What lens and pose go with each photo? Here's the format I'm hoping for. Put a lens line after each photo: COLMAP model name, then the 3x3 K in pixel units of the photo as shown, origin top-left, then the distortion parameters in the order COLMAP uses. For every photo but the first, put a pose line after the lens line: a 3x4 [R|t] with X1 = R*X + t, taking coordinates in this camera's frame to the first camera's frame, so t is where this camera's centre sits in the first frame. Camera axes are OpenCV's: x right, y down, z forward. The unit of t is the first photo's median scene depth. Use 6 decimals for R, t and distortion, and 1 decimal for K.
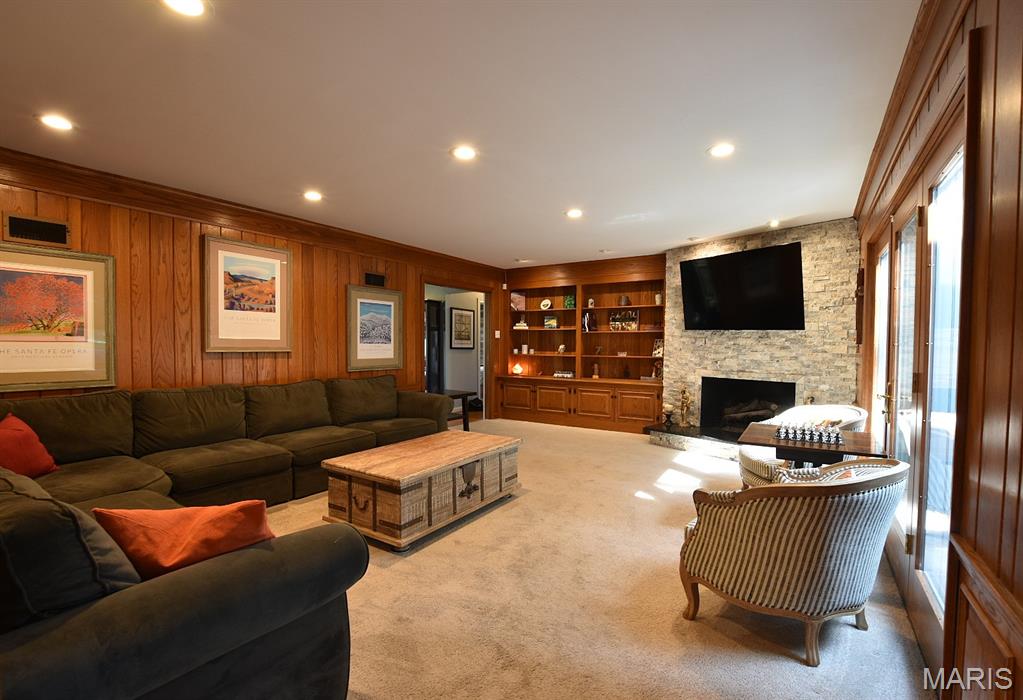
lens RADIAL K [[461.2, 0, 509.9], [0, 461.2, 352.5], [0, 0, 1]] dist [-0.002669, -0.000127]
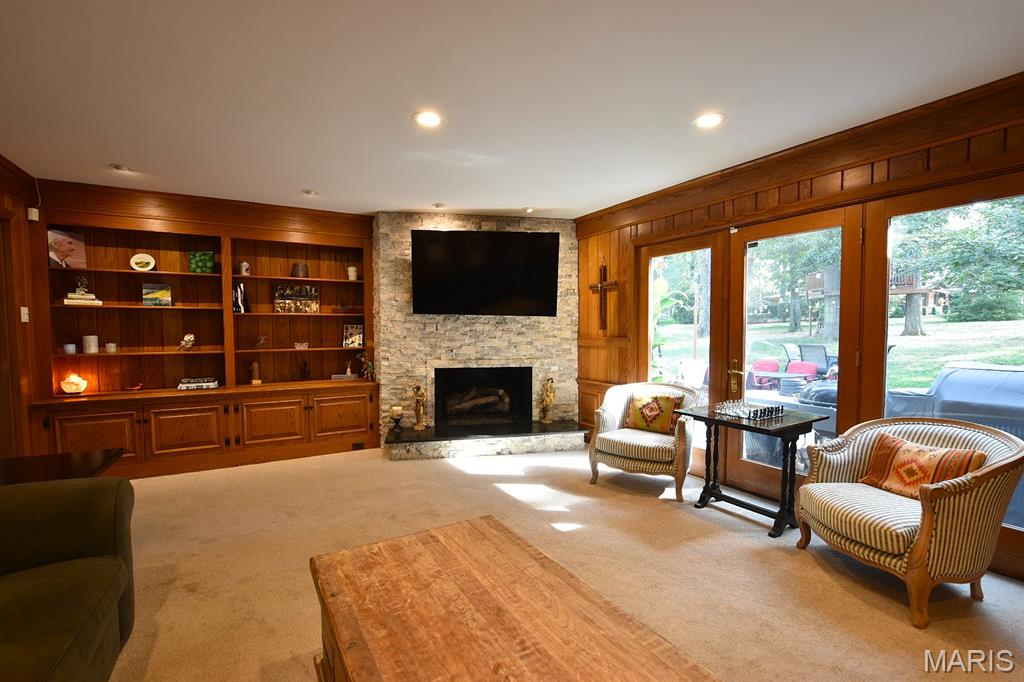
lens RADIAL K [[454.0, 0, 510.1], [0, 454.0, 348.1], [0, 0, 1]] dist [-0.026349, 0.000651]
pose [[0.448998, -0.045114, 0.892393, -0.241246], [0.023500, 0.998975, 0.038678, -0.013090], [-0.893224, 0.003605, 0.449598, 0.425227]]
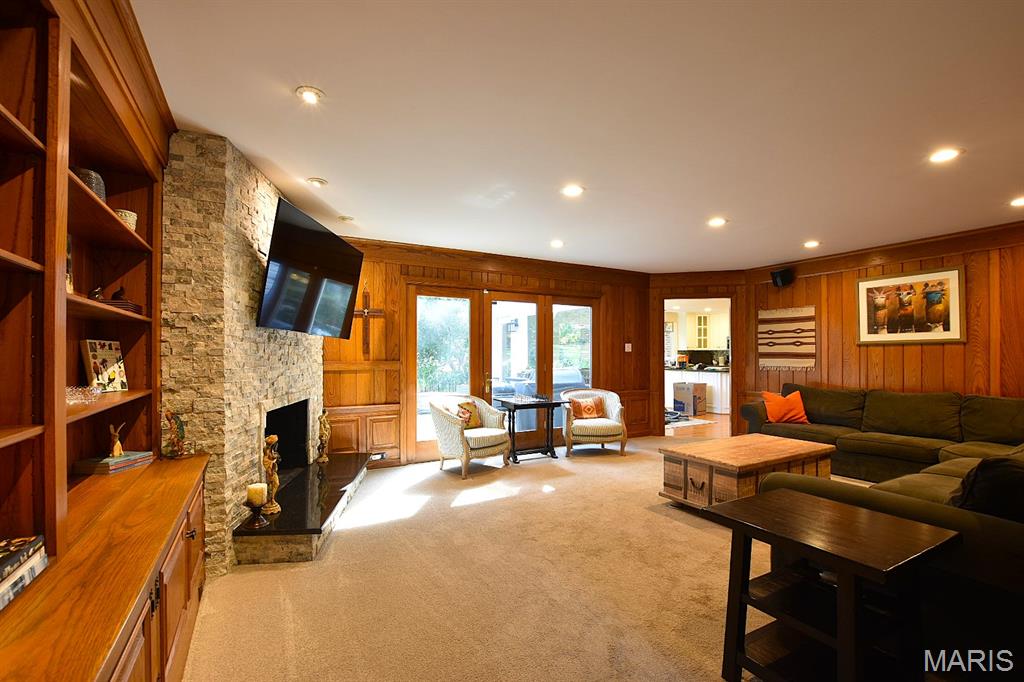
lens RADIAL K [[454.0, 0, 511.5], [0, 454.0, 346.9], [0, 0, 1]] dist [-0.026349, 0.000651]
pose [[-0.880589, 0.002598, 0.473874, -0.091175], [0.005315, 0.999976, 0.004394, -0.024348], [-0.473851, 0.006388, -0.880582, 1.159009]]
